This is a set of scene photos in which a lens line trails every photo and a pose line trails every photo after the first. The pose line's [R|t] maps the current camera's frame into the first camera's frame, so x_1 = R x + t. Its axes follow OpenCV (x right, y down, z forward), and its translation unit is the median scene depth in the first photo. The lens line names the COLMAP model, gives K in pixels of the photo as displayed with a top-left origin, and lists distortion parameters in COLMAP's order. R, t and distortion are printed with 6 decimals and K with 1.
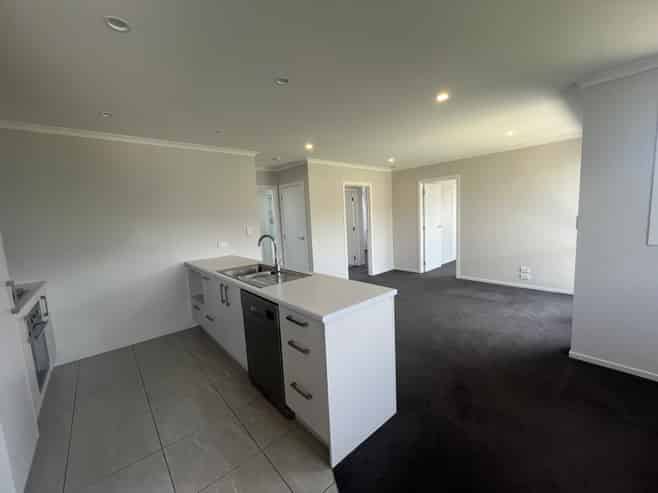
lens RADIAL K [[263.8, 0, 329.0], [0, 263.8, 246.5], [0, 0, 1]] dist [-0.021802, -0.000018]
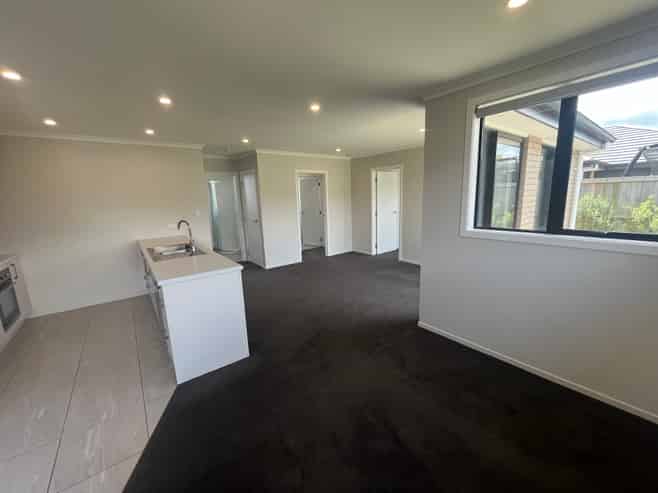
lens RADIAL K [[265.2, 0, 329.0], [0, 265.2, 246.5], [0, 0, 1]] dist [-0.007993, -0.000092]
pose [[0.998512, 0.028144, -0.046698, 0.263927], [-0.024550, 0.996819, 0.075828, -0.016571], [0.048684, -0.074569, 0.996027, -0.116395]]
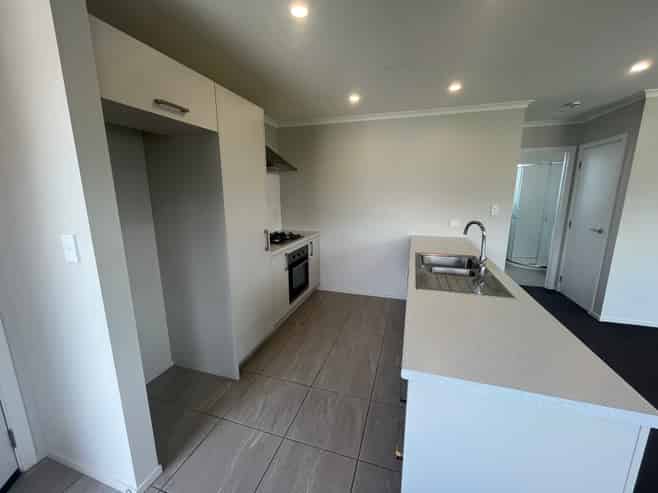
lens RADIAL K [[269.3, 0, 329.0], [0, 269.3, 246.5], [0, 0, 1]] dist [0.003720, 0.000431]
pose [[0.527546, 0.215659, -0.821697, 0.093995], [-0.124111, 0.976429, 0.176587, -0.029666], [0.840411, 0.008824, 0.541877, 0.122757]]
